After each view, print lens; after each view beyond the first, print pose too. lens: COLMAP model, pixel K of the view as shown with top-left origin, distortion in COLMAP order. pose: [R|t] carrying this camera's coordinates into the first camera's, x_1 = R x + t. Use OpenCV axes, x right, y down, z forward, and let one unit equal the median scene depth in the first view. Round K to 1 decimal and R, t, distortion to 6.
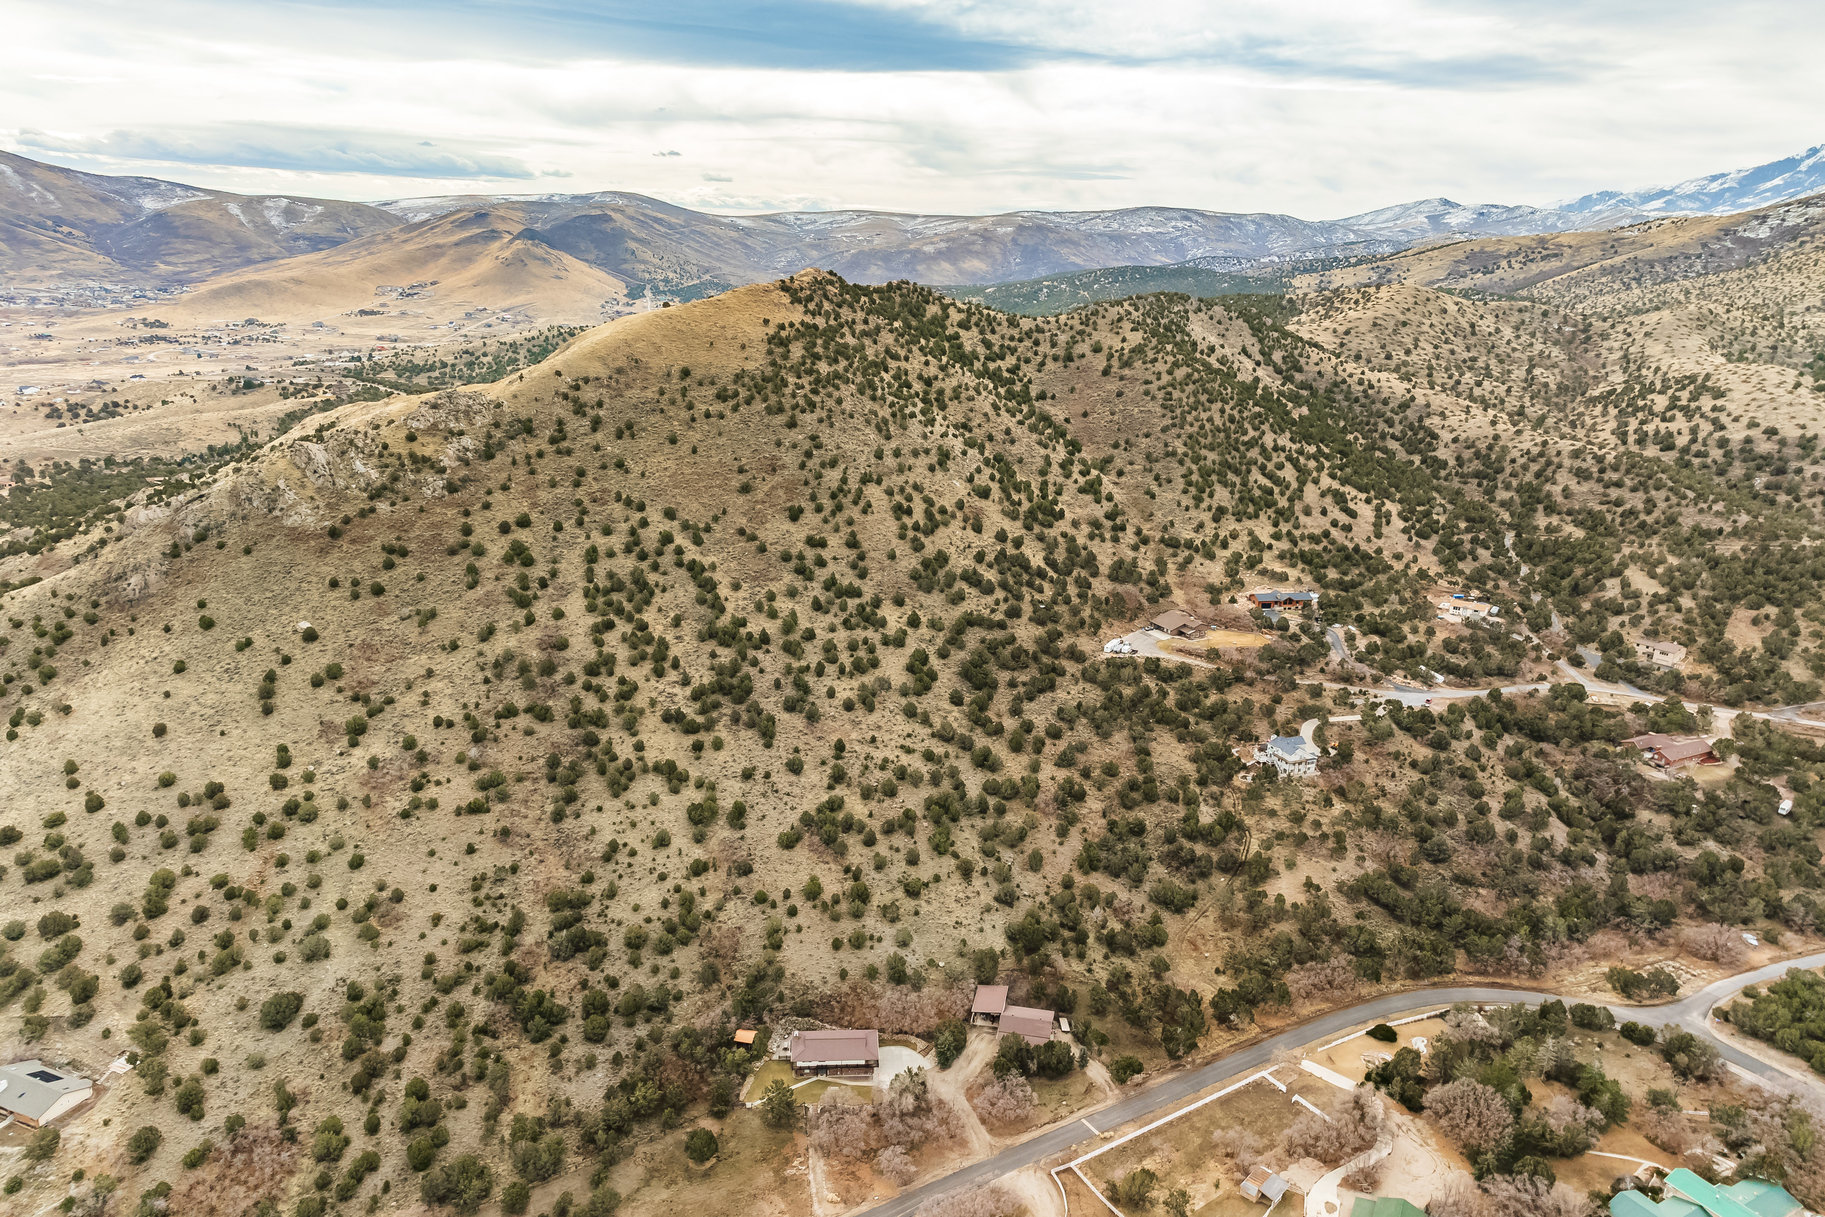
lens RADIAL K [[1228.6, 0, 918.7], [0, 1228.6, 641.3], [0, 0, 1]] dist [0.030751, -0.001716]
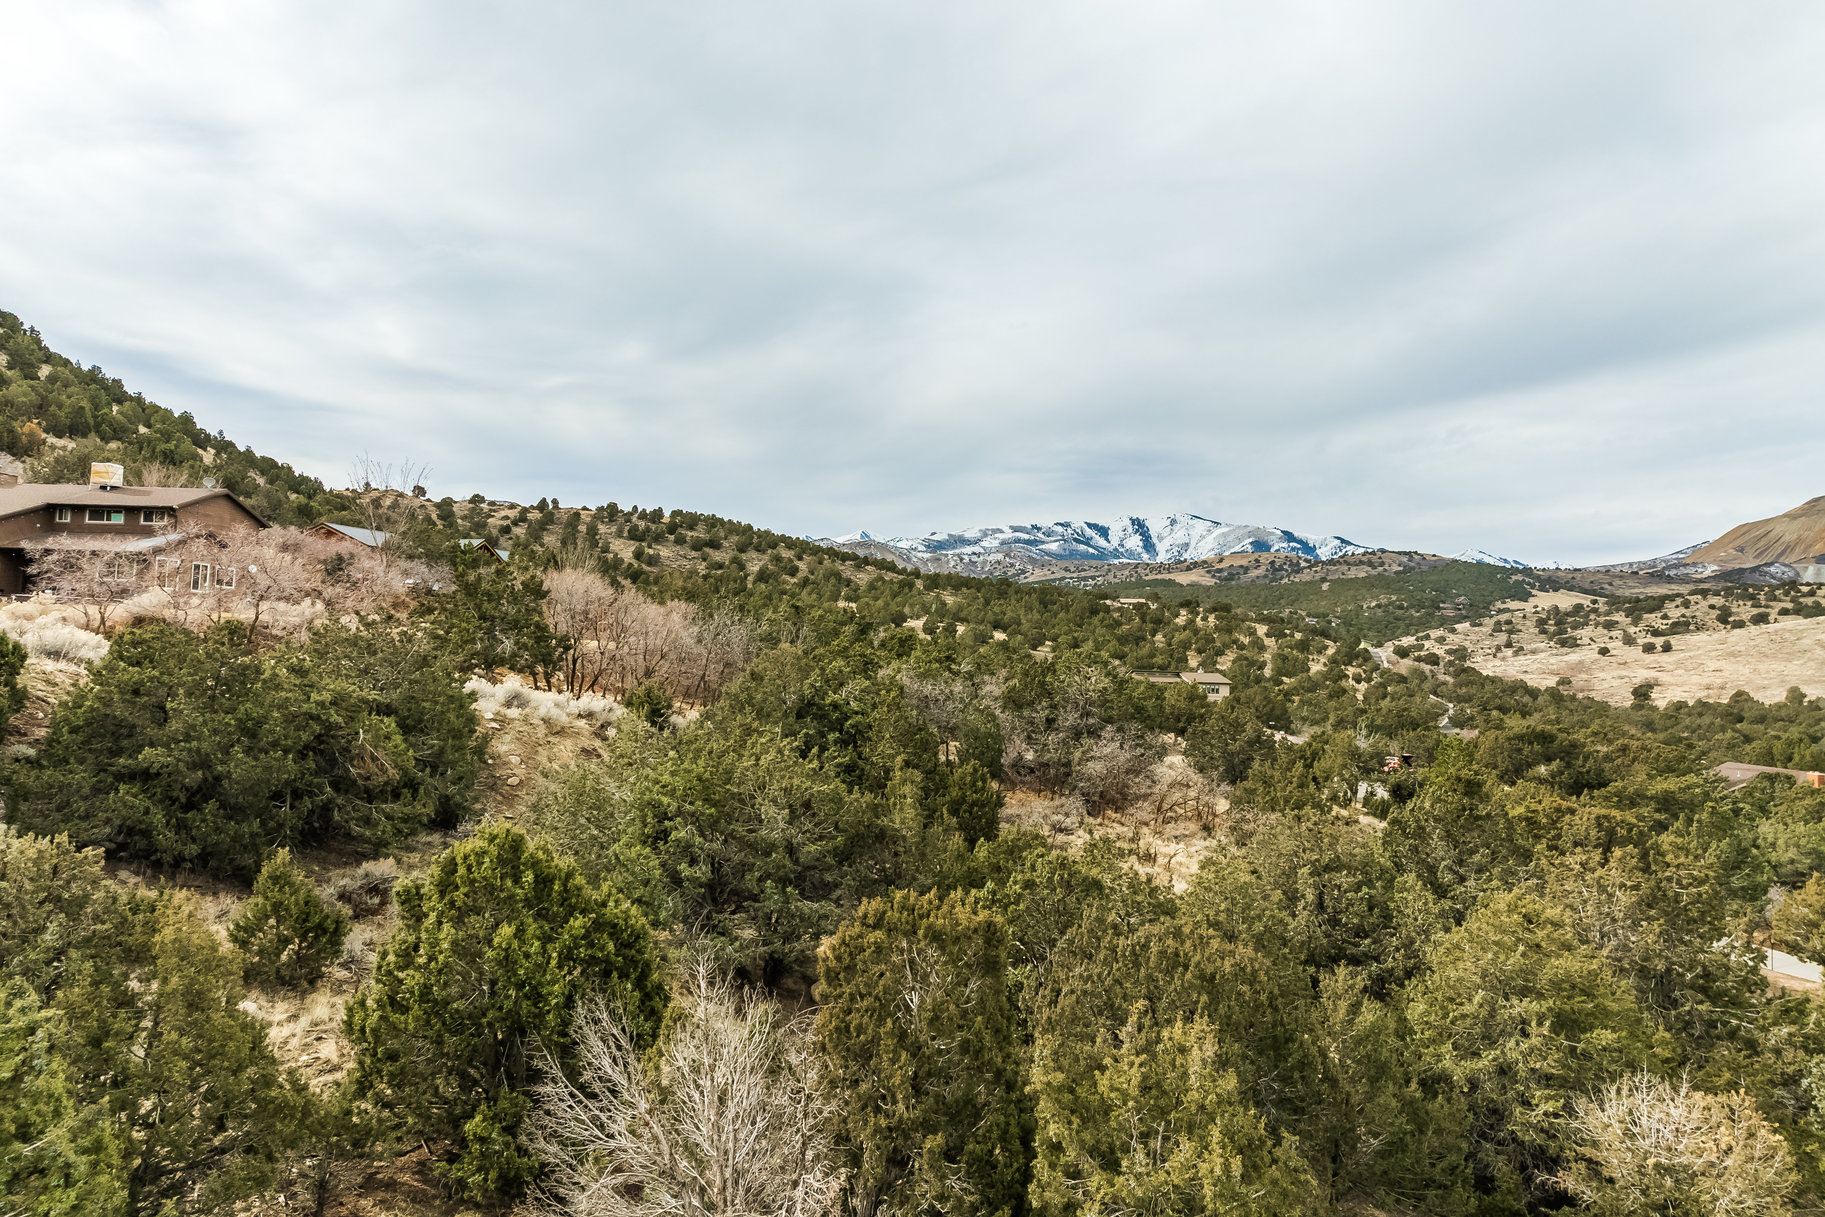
lens RADIAL K [[1236.6, 0, 911.8], [0, 1236.6, 599.0], [0, 0, 1]] dist [0.057710, -0.059896]
pose [[0.505614, 0.034474, 0.862071, 0.165031], [0.250894, 0.950143, -0.185148, 0.038304], [-0.825474, 0.309902, 0.471757, 0.936657]]
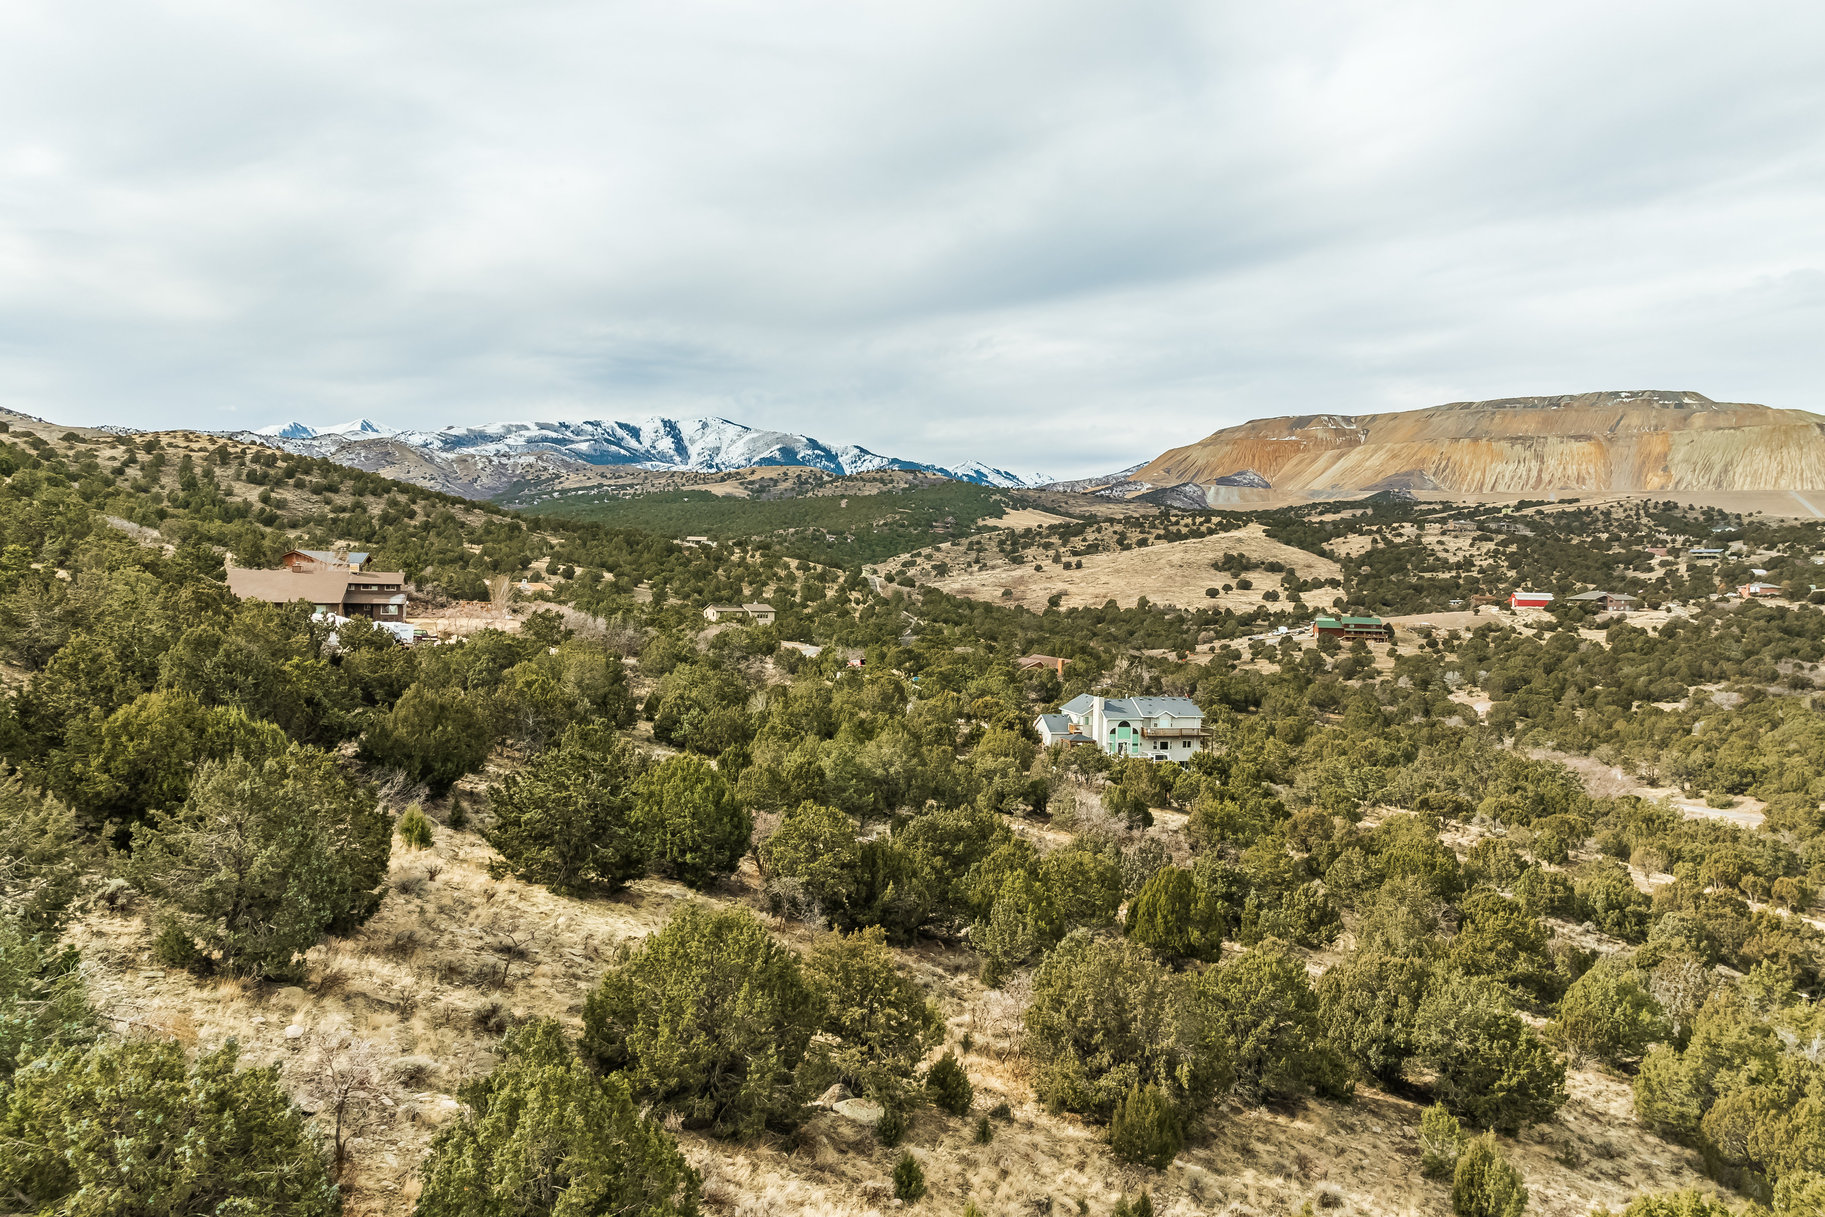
lens RADIAL K [[1236.6, 0, 911.8], [0, 1236.6, 599.0], [0, 0, 1]] dist [0.057710, -0.059896]
pose [[0.155219, -0.039271, 0.987099, -0.065282], [0.286345, 0.958102, -0.006910, 0.032256], [-0.945470, 0.283724, 0.159961, 0.876655]]
